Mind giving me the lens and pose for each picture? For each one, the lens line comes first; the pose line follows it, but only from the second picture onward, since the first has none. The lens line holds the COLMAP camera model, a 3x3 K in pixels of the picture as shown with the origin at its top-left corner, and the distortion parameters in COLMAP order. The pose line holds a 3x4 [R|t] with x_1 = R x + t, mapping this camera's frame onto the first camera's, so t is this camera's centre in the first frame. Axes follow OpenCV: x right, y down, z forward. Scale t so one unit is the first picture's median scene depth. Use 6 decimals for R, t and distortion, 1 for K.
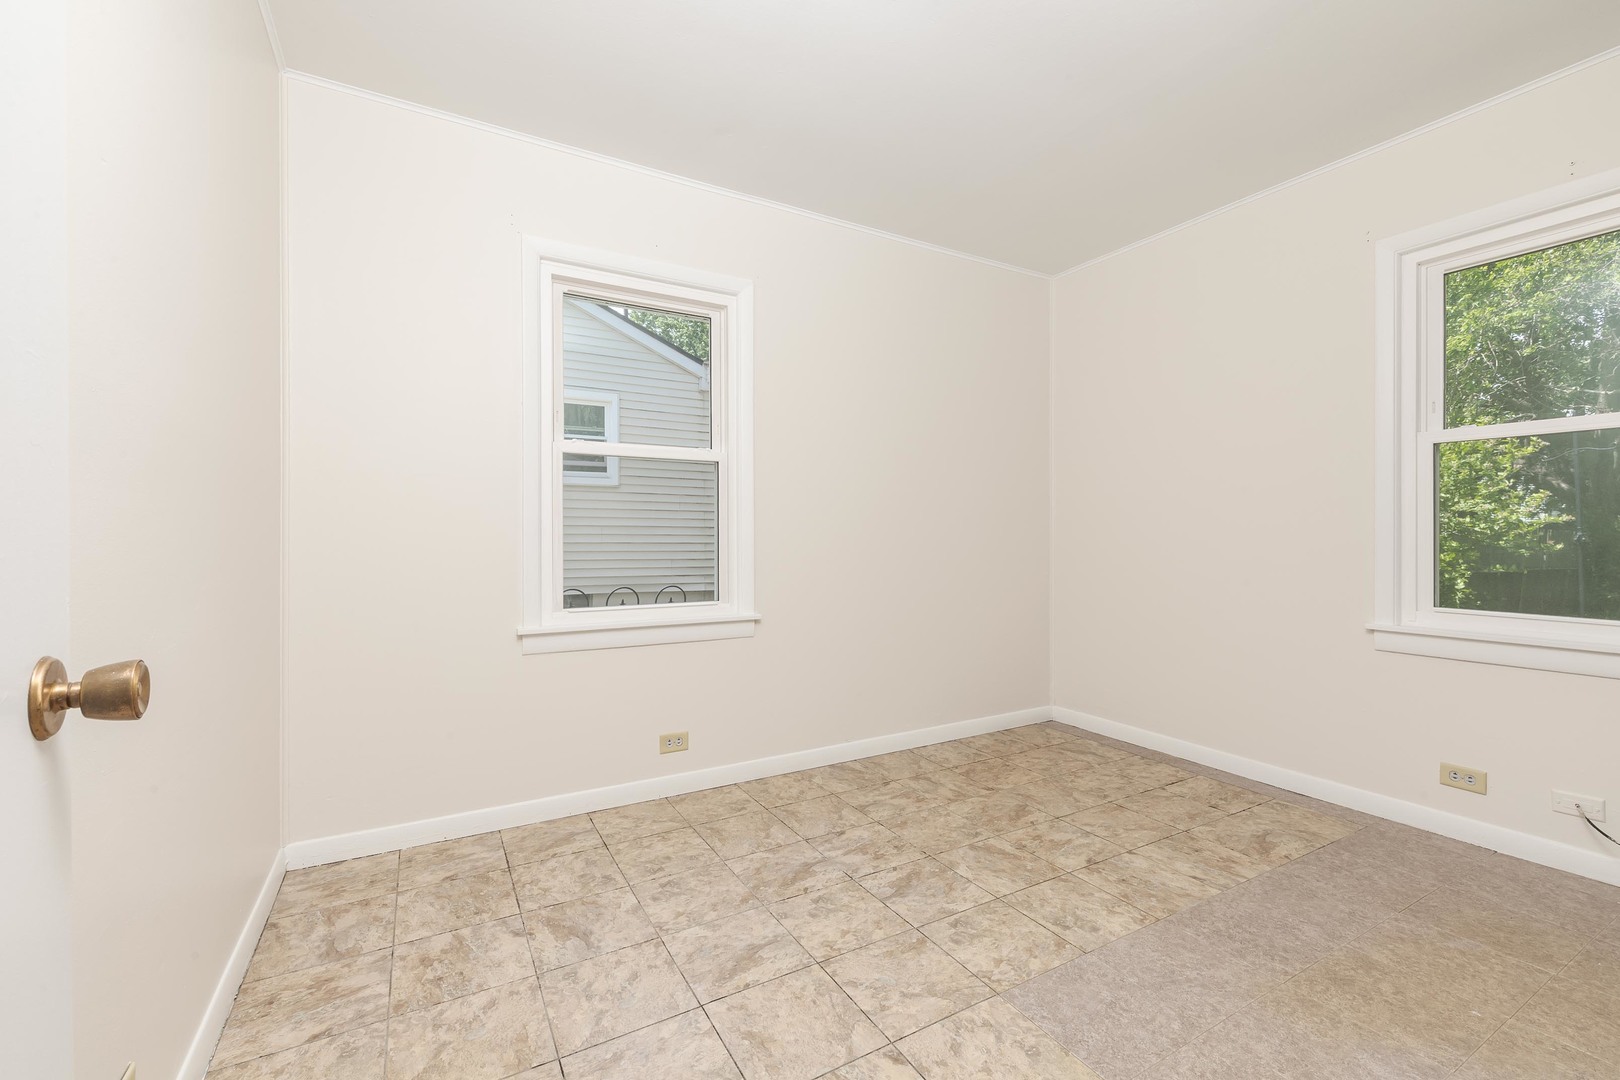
lens RADIAL K [[698.7, 0, 802.7], [0, 698.7, 538.5], [0, 0, 1]] dist [0.005299, -0.000399]
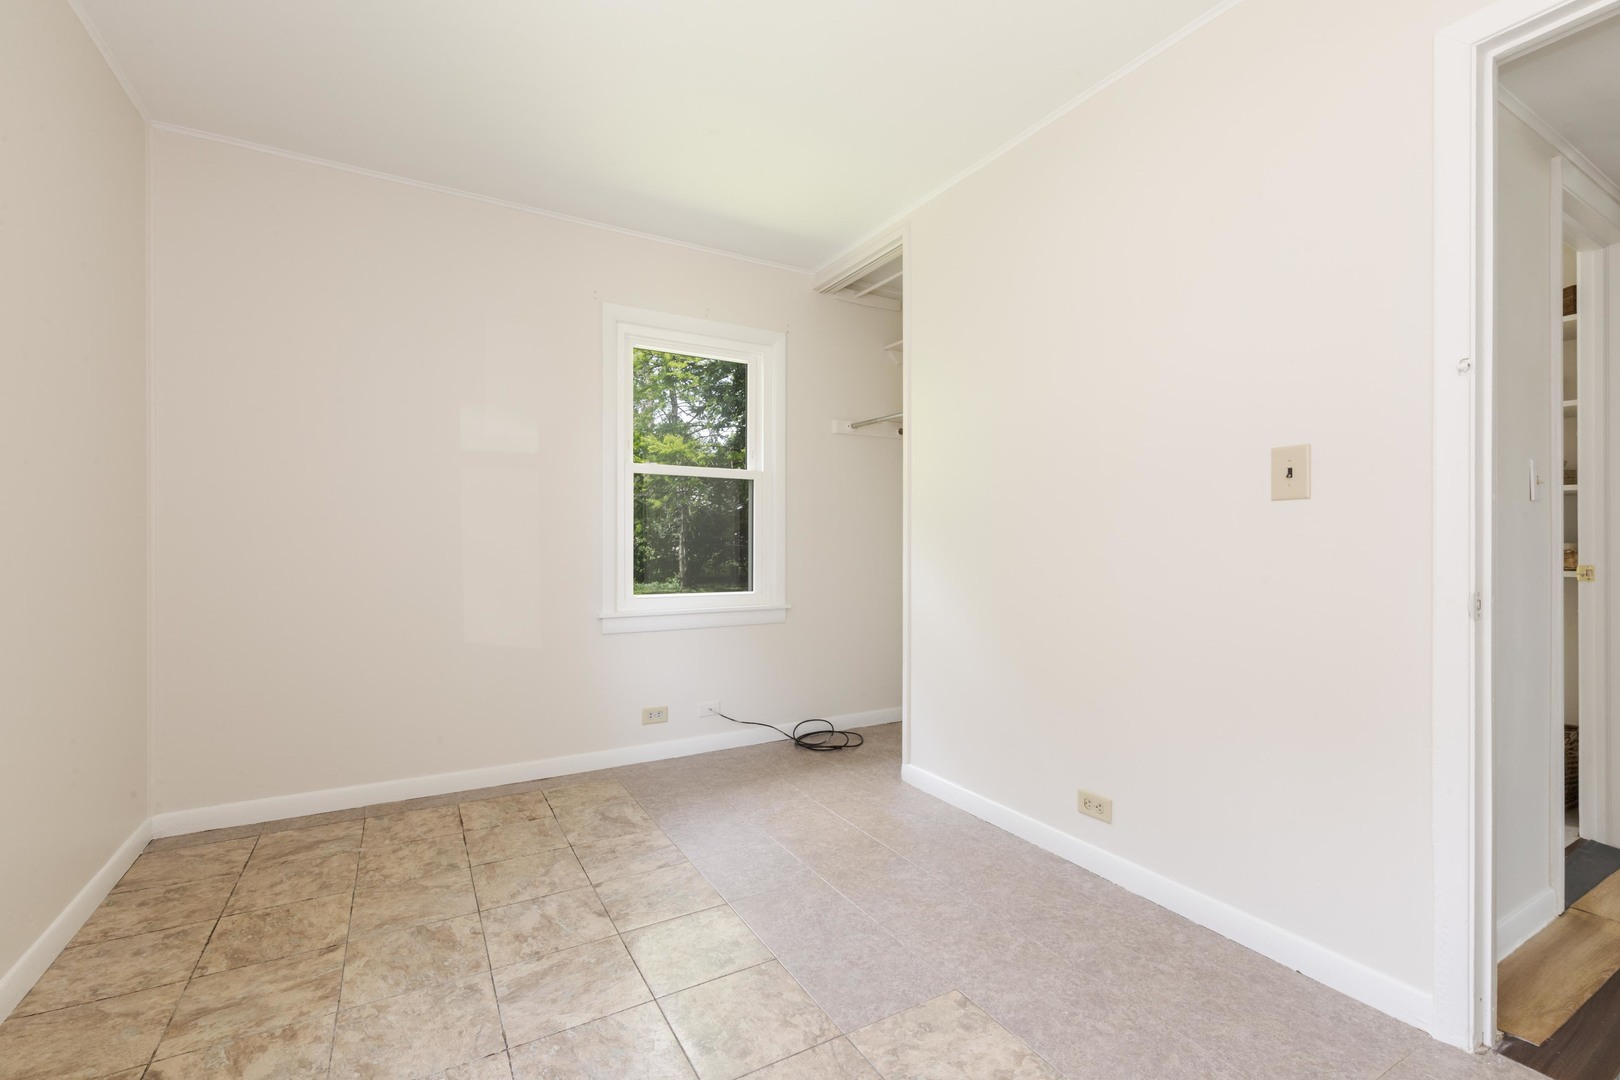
lens RADIAL K [[698.7, 0, 800.3], [0, 698.7, 540.0], [0, 0, 1]] dist [0.005299, -0.000399]
pose [[-0.014237, 0.001480, 0.999898, -0.362330], [0.001421, 0.999998, -0.001460, -0.001500], [-0.999898, 0.001400, -0.014239, 0.598857]]
